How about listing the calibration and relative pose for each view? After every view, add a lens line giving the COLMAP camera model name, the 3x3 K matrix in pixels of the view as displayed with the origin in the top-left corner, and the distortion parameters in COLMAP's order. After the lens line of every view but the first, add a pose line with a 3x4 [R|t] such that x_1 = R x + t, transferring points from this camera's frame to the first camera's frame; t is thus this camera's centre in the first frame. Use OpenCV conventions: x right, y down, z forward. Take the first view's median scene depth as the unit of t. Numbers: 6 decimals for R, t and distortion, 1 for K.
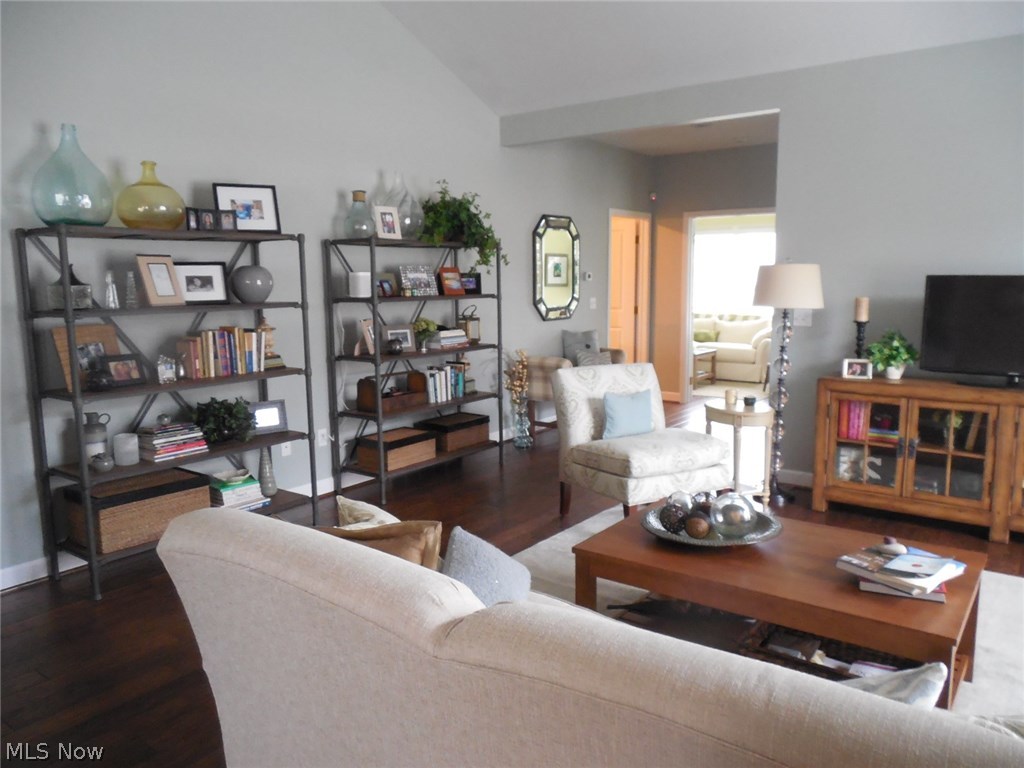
lens RADIAL K [[759.7, 0, 512.1], [0, 759.7, 385.4], [0, 0, 1]] dist [-0.005592, -0.006650]
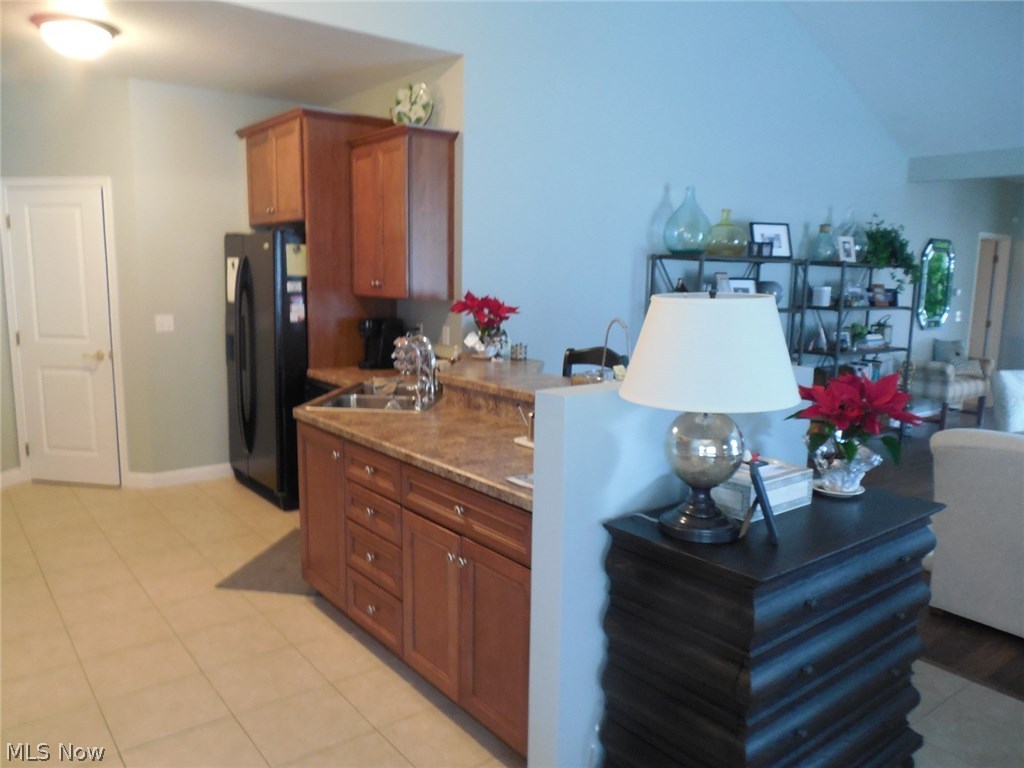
lens RADIAL K [[759.7, 0, 513.8], [0, 759.7, 380.4], [0, 0, 1]] dist [-0.005592, -0.006650]
pose [[0.966555, 0.051377, -0.251261, -0.359641], [-0.056006, 0.998367, -0.011300, 0.053497], [0.250270, 0.024994, 0.967854, -0.373500]]
